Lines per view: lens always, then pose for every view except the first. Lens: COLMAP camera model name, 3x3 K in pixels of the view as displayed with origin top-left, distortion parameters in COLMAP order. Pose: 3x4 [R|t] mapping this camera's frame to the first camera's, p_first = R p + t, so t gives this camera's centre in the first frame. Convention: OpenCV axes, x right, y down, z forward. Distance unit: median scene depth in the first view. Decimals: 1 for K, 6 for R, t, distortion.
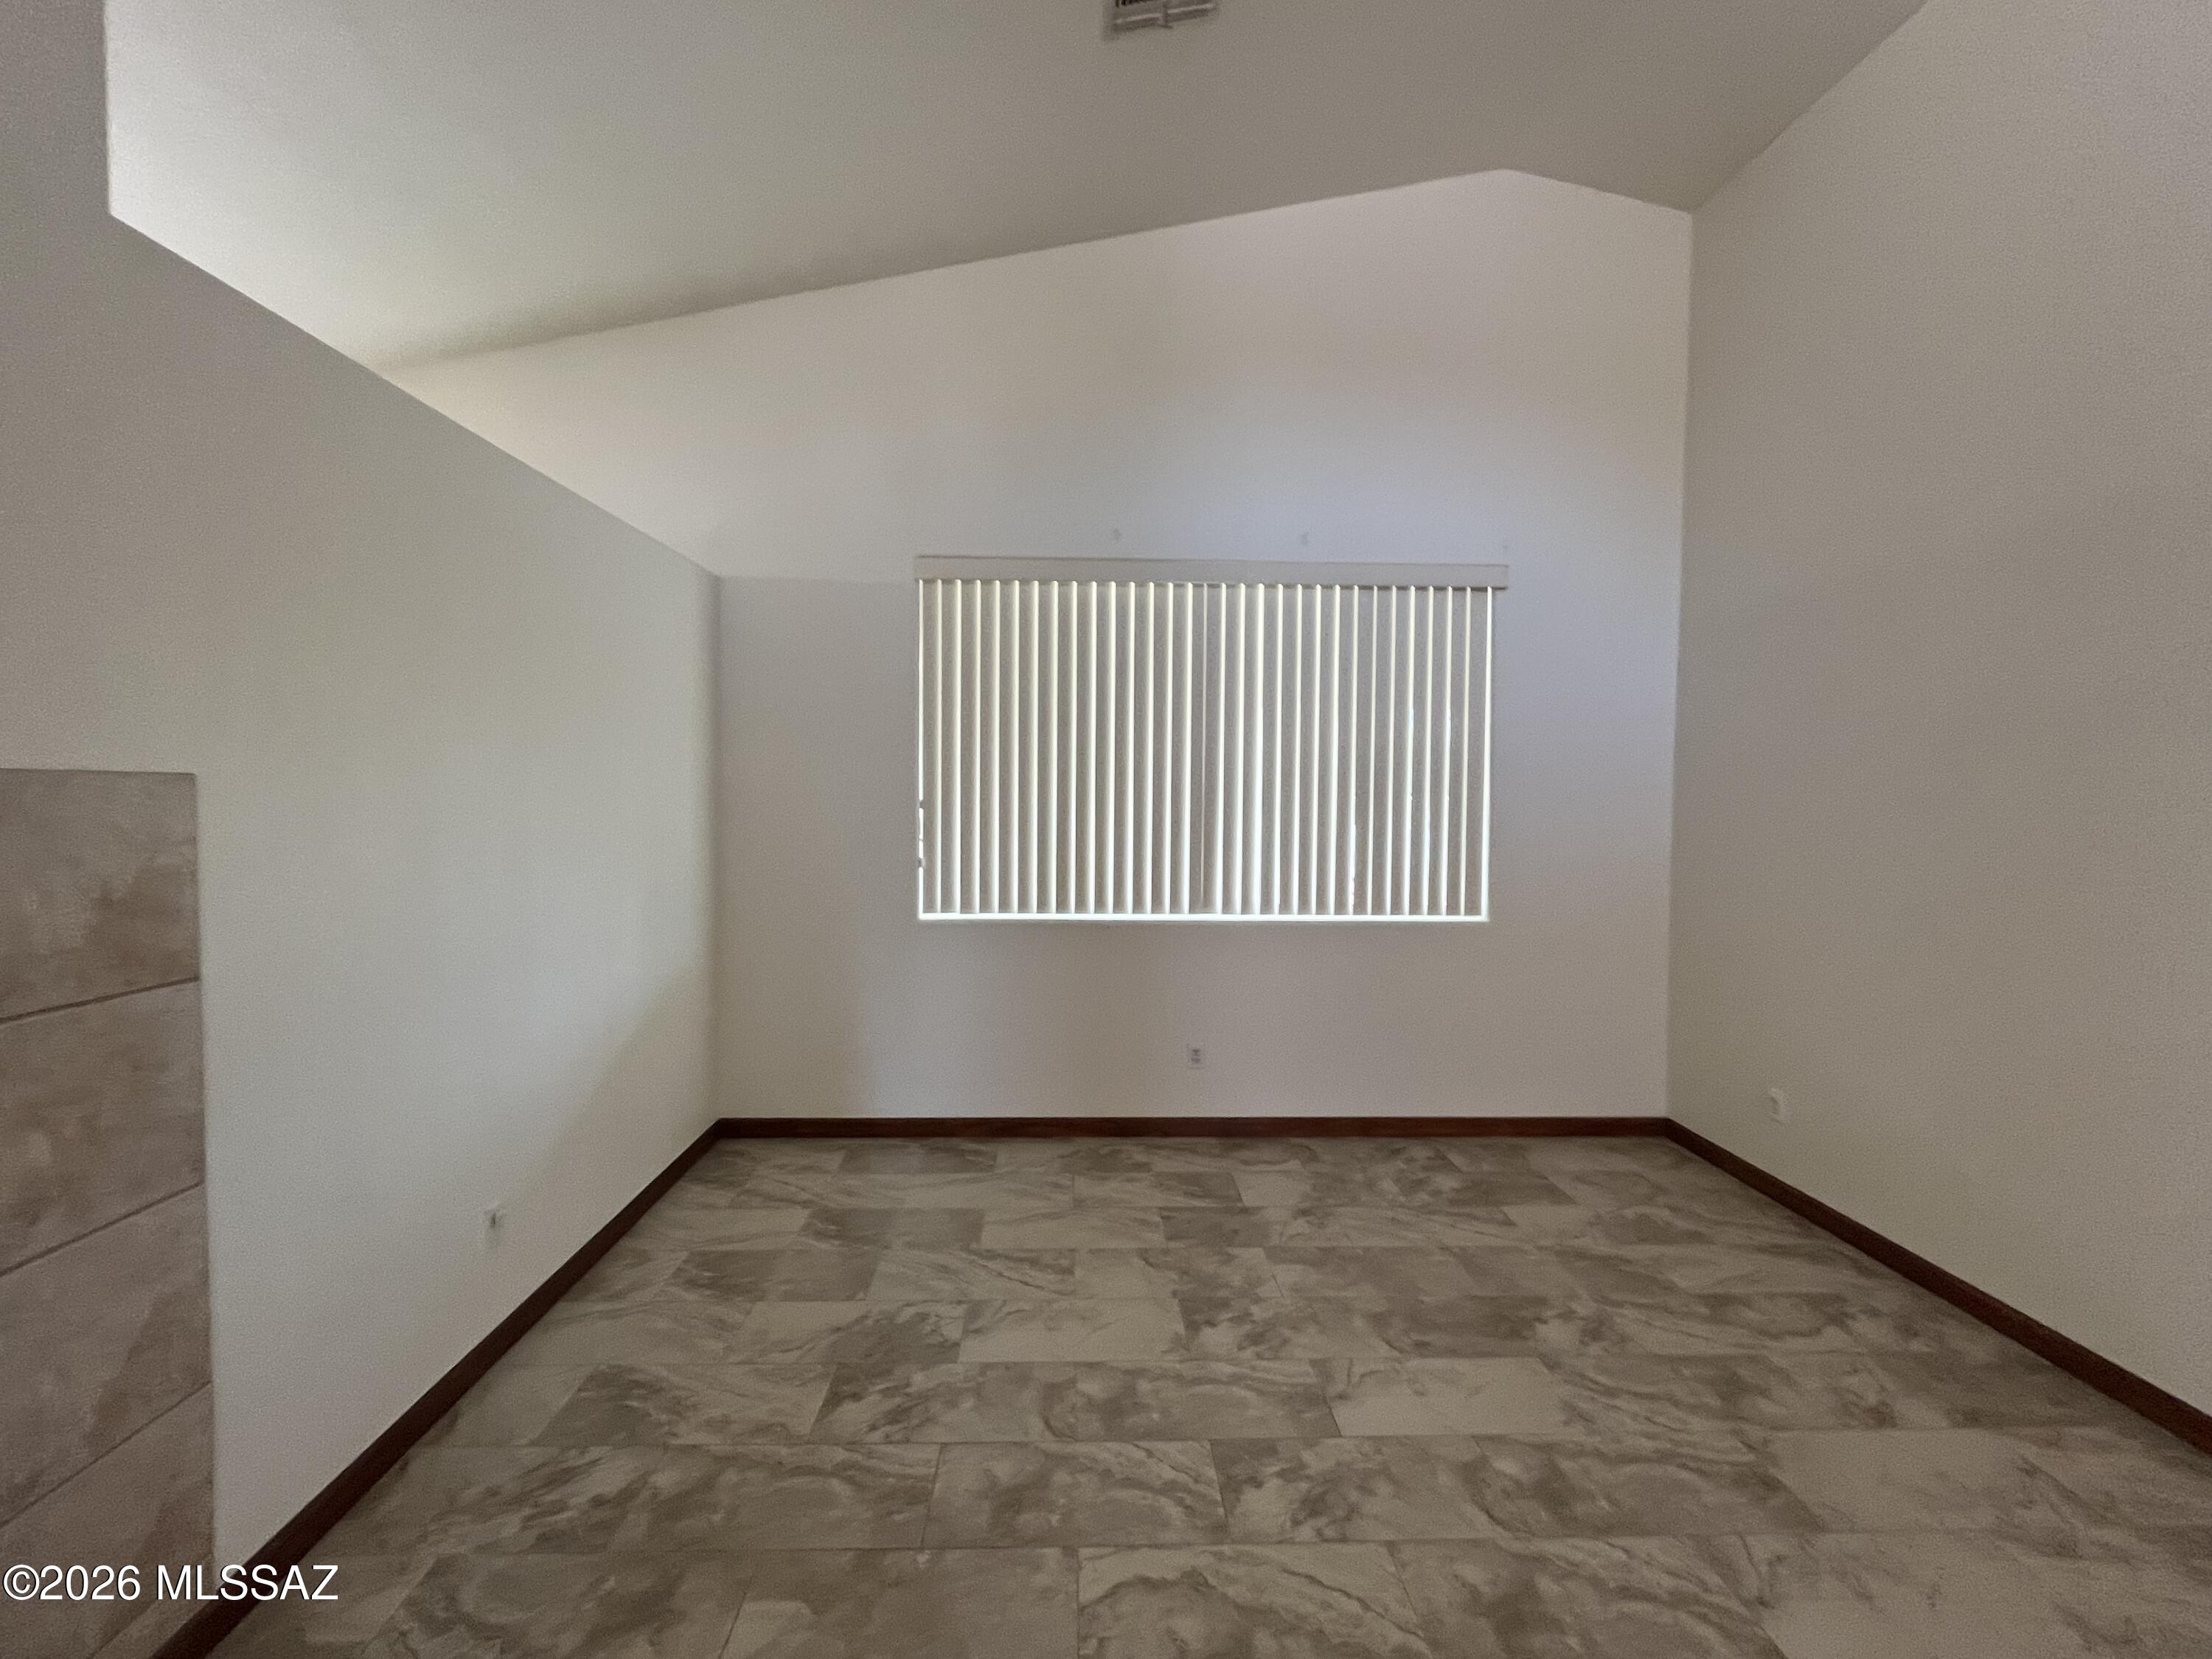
lens RADIAL K [[952.9, 0, 1094.5], [0, 952.9, 828.6], [0, 0, 1]] dist [-0.004781, -0.000060]
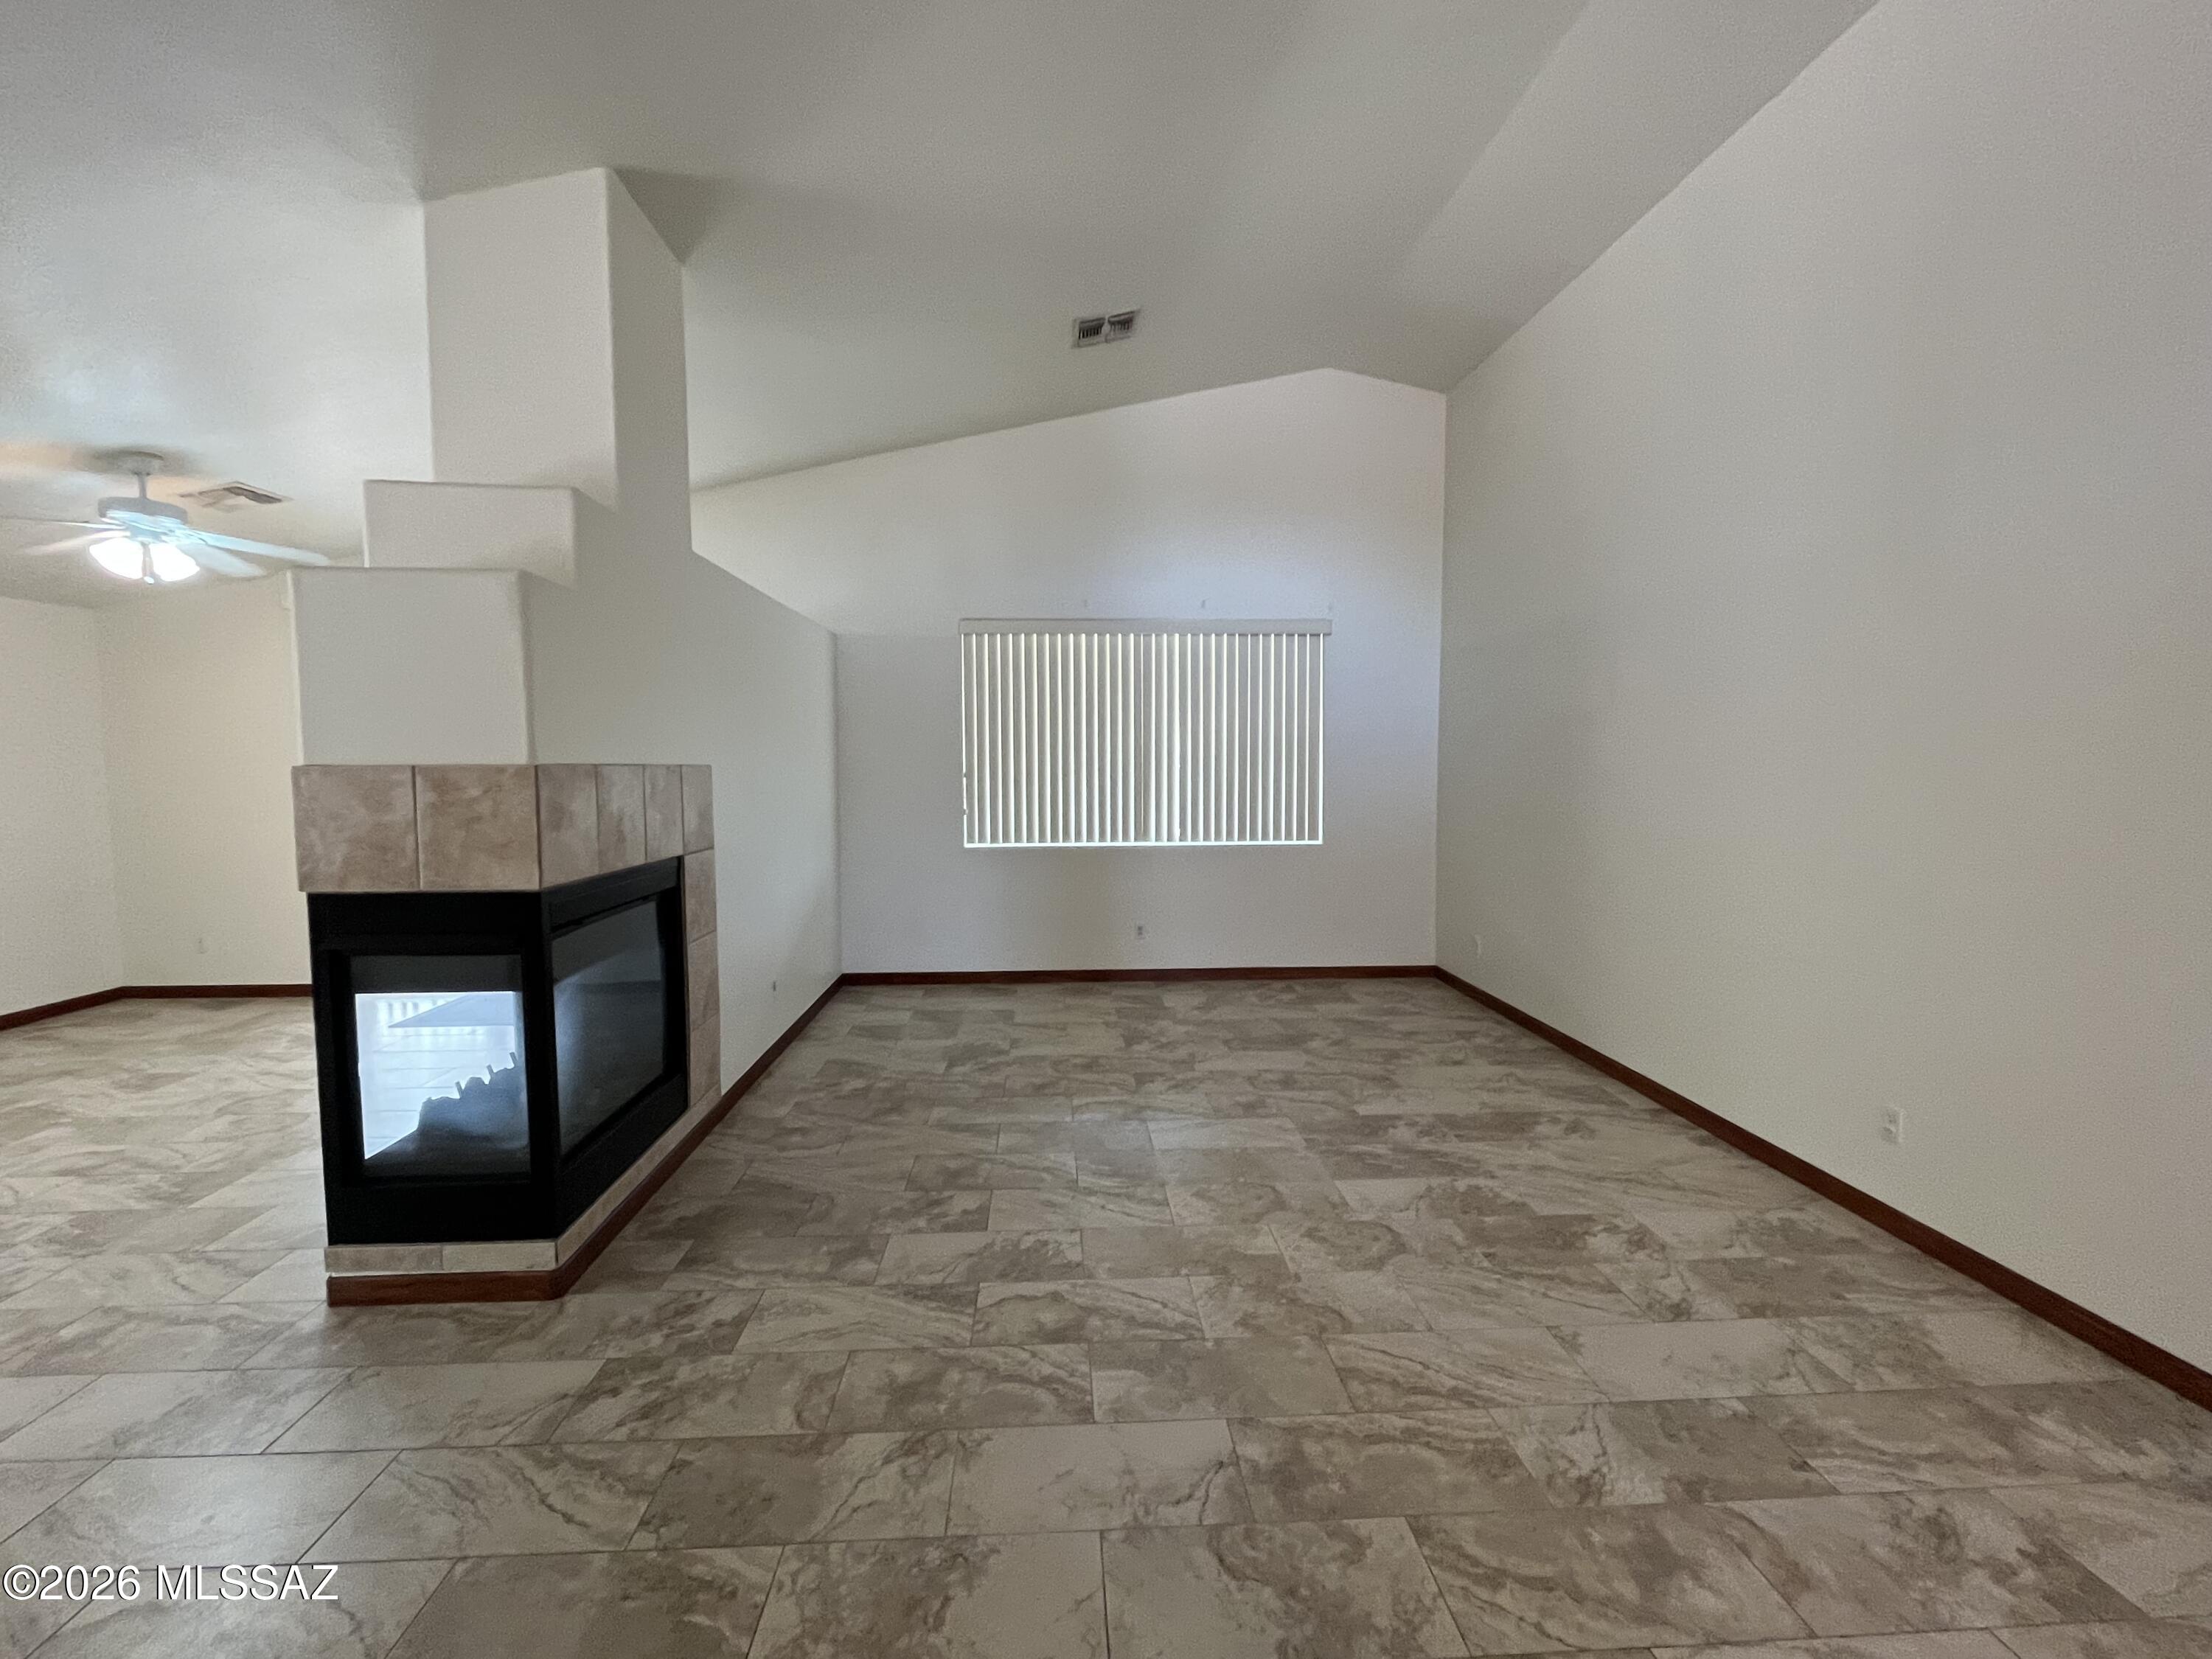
lens RADIAL K [[952.9, 0, 1103.5], [0, 952.9, 815.2], [0, 0, 1]] dist [-0.004781, -0.000060]
pose [[0.999445, -0.015522, 0.029484, 0.001493], [0.015042, 0.999752, 0.016445, 0.018195], [-0.029731, -0.015992, 0.999430, -0.597782]]
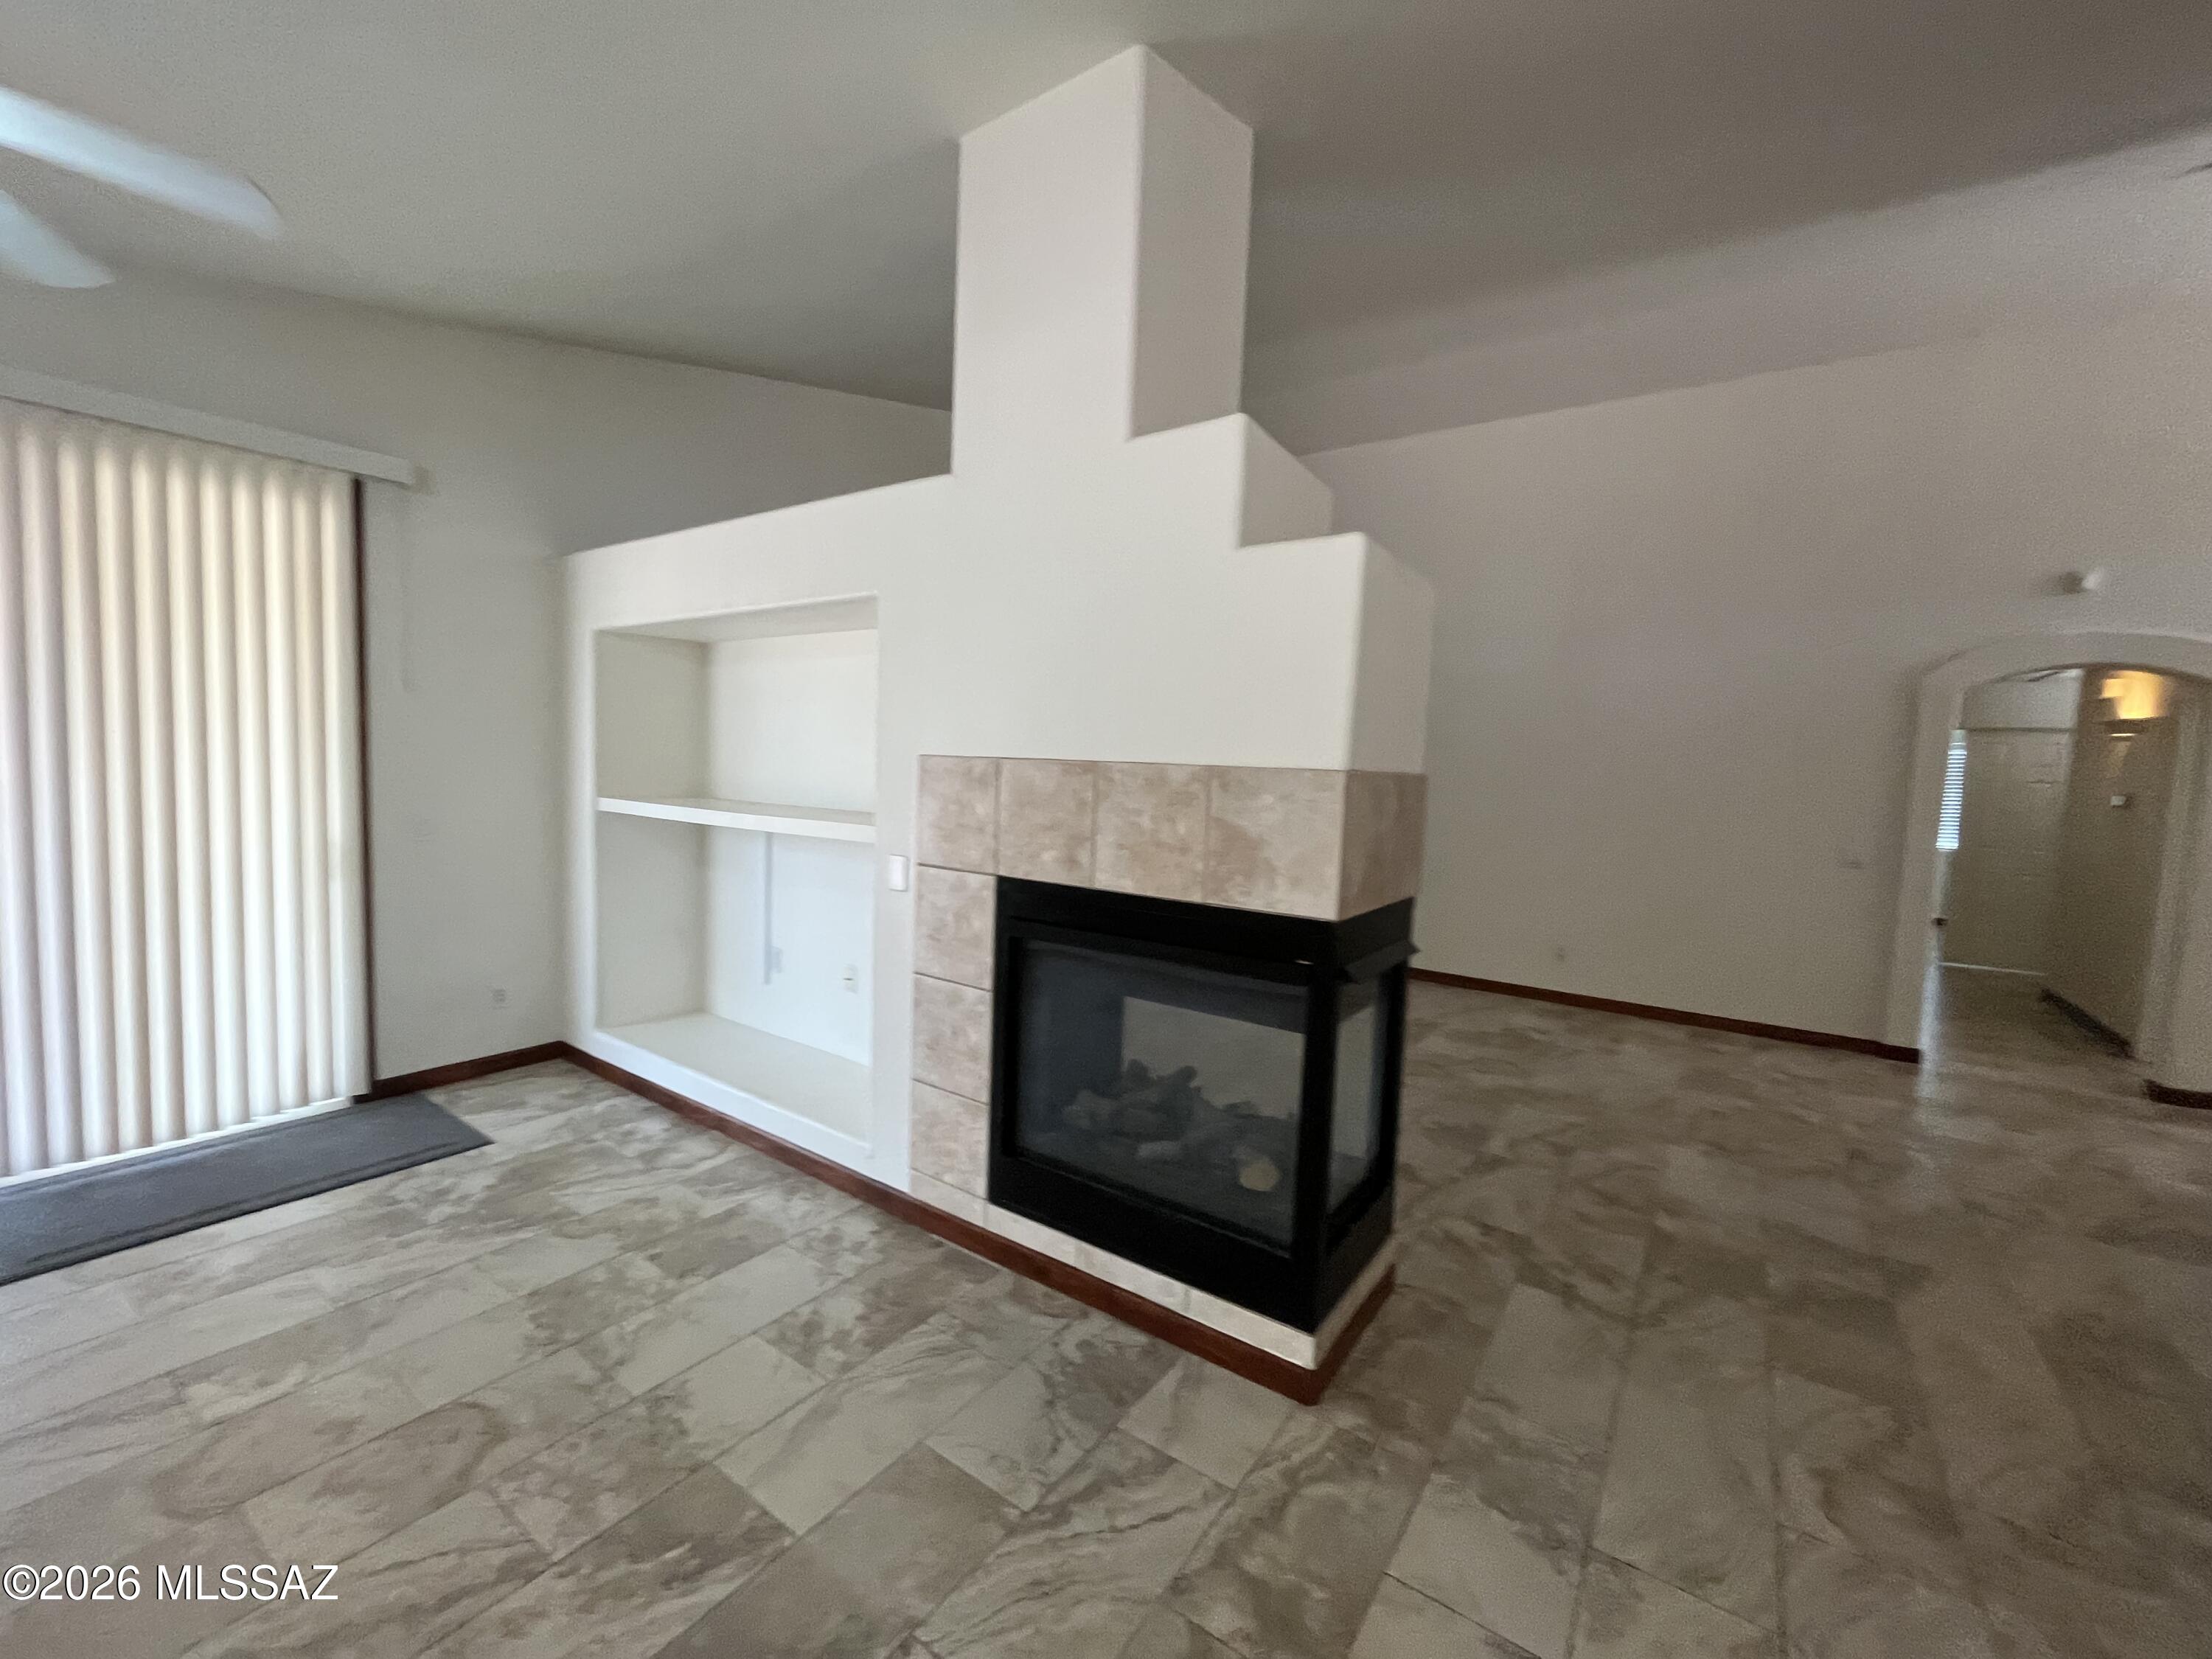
lens RADIAL K [[890.0, 0, 1109.4], [0, 890.0, 831.7], [0, 0, 1]] dist [-0.003591, -0.000567]
pose [[0.599179, -0.050621, 0.799014, -0.972373], [0.000073, 0.998003, 0.063173, -0.008580], [-0.800615, -0.037793, 0.597985, -0.144061]]
